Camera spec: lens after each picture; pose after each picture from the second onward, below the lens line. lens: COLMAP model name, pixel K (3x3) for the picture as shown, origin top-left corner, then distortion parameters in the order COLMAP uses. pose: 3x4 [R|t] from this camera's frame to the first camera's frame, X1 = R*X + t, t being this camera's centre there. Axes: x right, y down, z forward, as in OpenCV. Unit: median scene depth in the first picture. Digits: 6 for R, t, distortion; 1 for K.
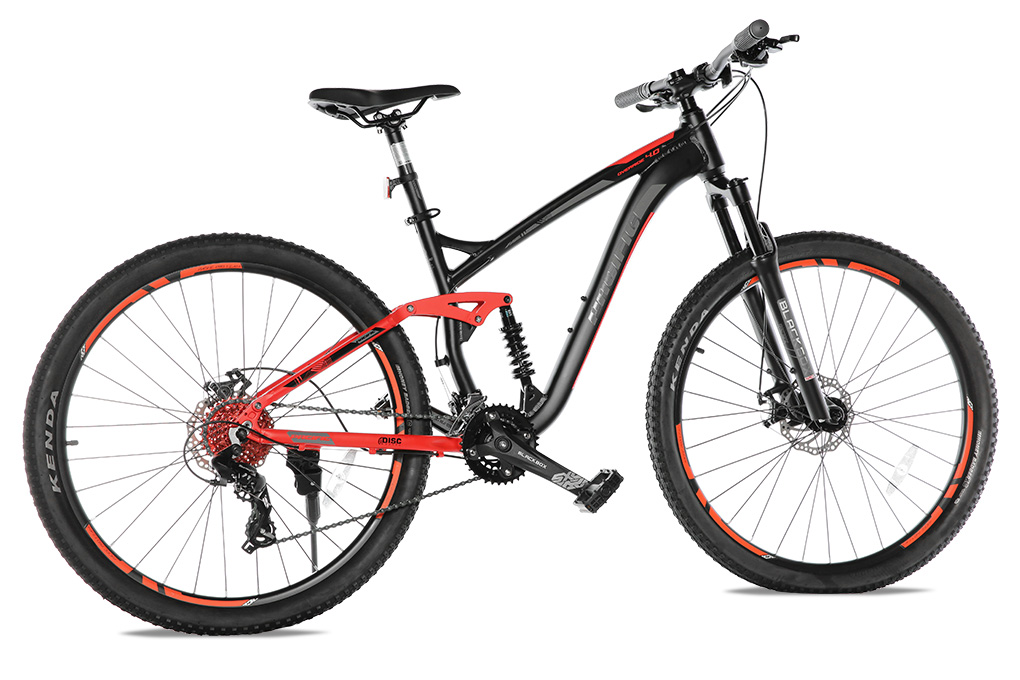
lens RADIAL K [[1971.3, 0, 514.5], [0, 1971.3, 350.7], [0, 0, 1]] dist [0.148373, 0.000000]
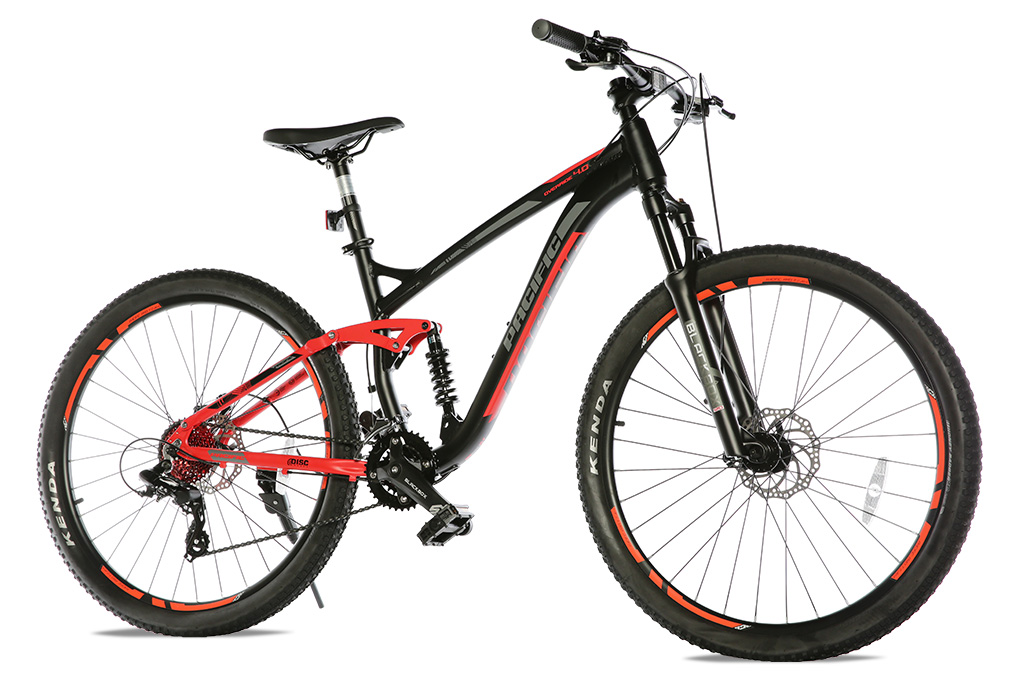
lens RADIAL K [[2132.0, 0, 506.5], [0, 2132.0, 330.1], [0, 0, 1]] dist [0.255847, 0.000000]
pose [[0.754557, -0.003072, -0.656227, 0.737522], [-0.002515, 0.999968, -0.007574, -0.015882], [0.656229, 0.007365, 0.754526, 0.211931]]
